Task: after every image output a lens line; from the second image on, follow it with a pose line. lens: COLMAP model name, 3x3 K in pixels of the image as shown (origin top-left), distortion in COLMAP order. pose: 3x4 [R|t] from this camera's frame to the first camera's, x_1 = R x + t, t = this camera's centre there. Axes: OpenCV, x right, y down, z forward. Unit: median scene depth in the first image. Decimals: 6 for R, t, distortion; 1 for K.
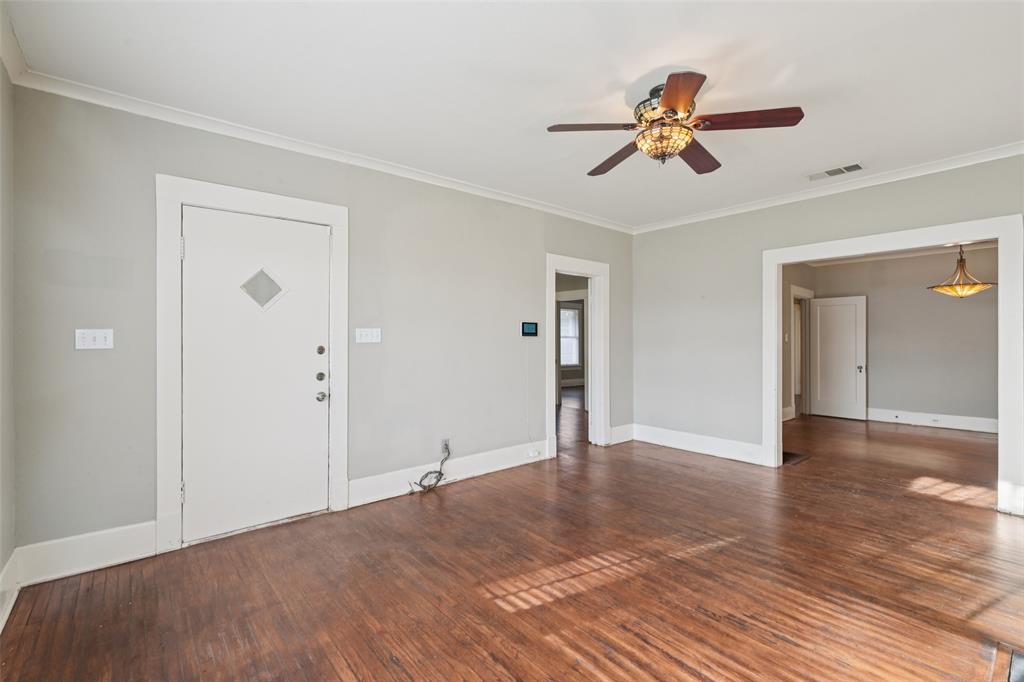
lens RADIAL K [[460.0, 0, 516.8], [0, 460.0, 336.2], [0, 0, 1]] dist [-0.000254, 0.000237]
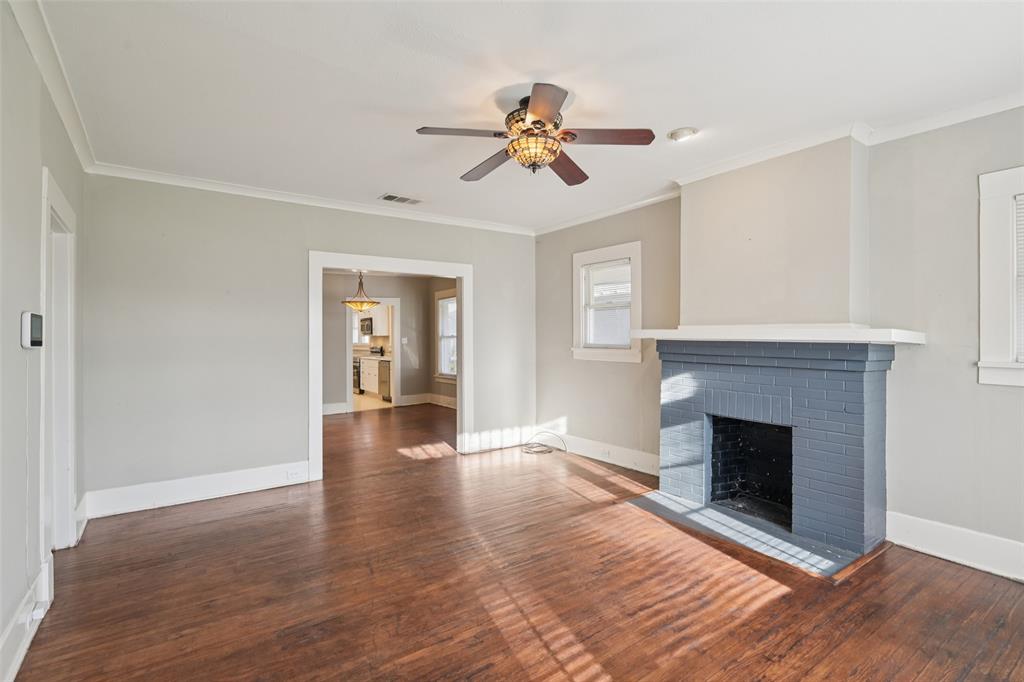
lens RADIAL K [[475.3, 0, 514.5], [0, 475.3, 330.9], [0, 0, 1]] dist [0.000699, 0.000123]
pose [[0.076534, 0.018046, 0.996904, -0.666537], [0.001307, 0.999834, -0.018199, -0.005233], [-0.997066, 0.002695, 0.076498, 0.875669]]
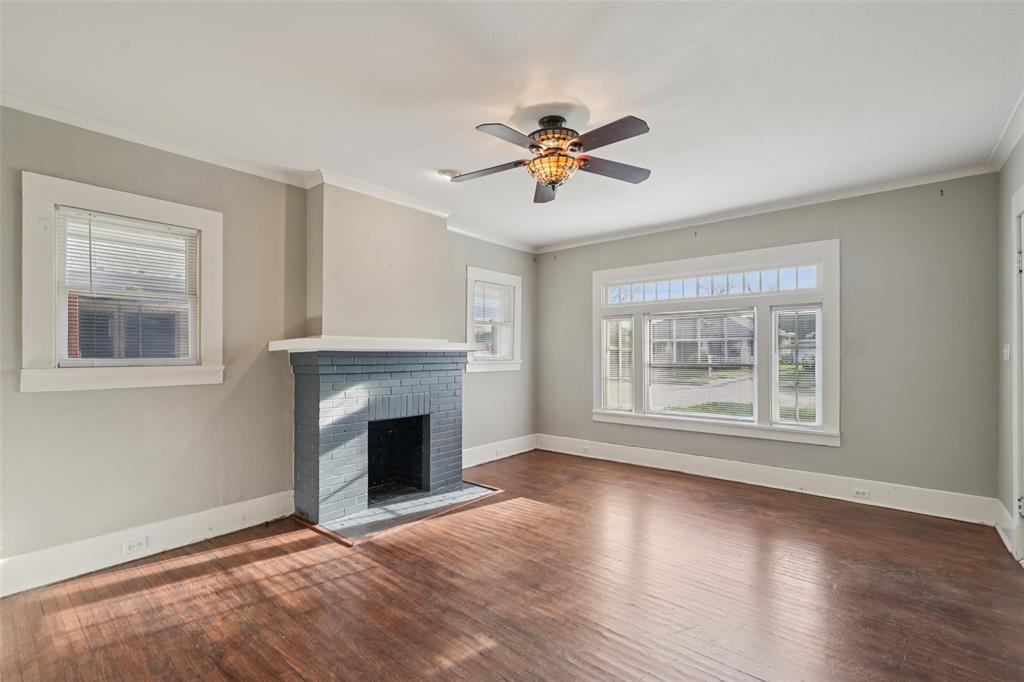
lens RADIAL K [[455.2, 0, 514.6], [0, 455.2, 344.9], [0, 0, 1]] dist [-0.000818, 0.000071]
pose [[-0.983977, 0.002496, -0.178279, 0.542638], [0.004228, 0.999947, -0.009336, -0.005506], [0.178246, -0.009940, -0.983936, 1.845930]]
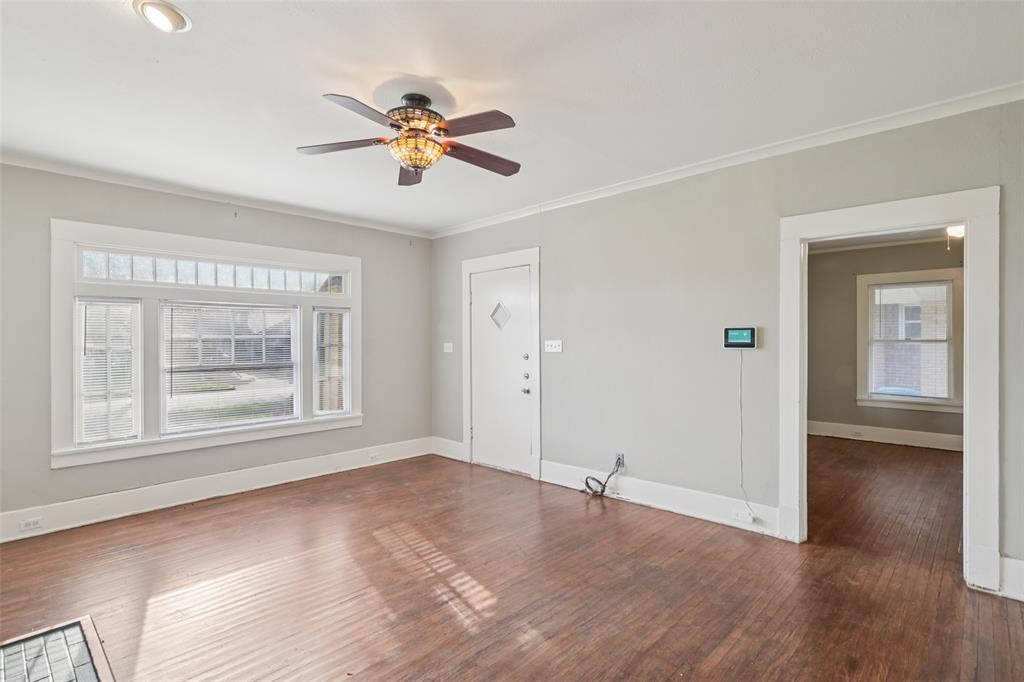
lens RADIAL K [[492.7, 0, 512.0], [0, 492.7, 341.0], [0, 0, 1]] dist [0.000771, -0.000128]
pose [[0.113896, -0.000873, -0.993492, 1.269746], [0.004124, 0.999991, -0.000406, -0.019988], [0.993484, -0.004051, 0.113898, 0.980964]]
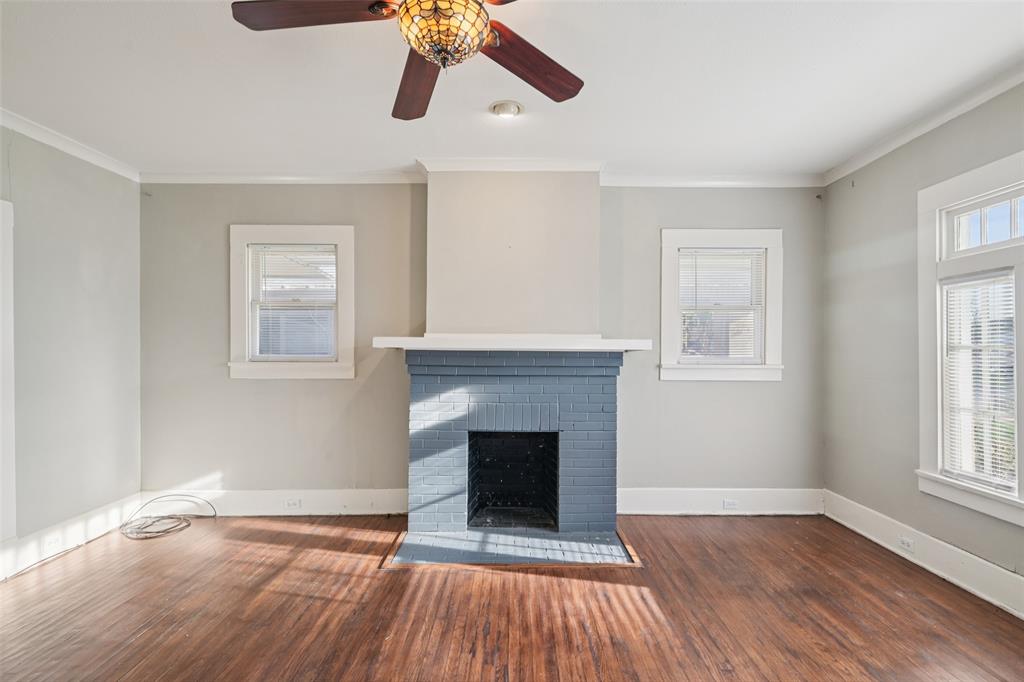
lens RADIAL K [[462.8, 0, 510.2], [0, 462.8, 345.6], [0, 0, 1]] dist [-0.000944, 0.000088]
pose [[-0.765729, 0.006822, 0.643127, -0.124645], [0.005014, 0.999977, -0.004636, -0.007833], [-0.643143, -0.000325, -0.765746, 1.284533]]
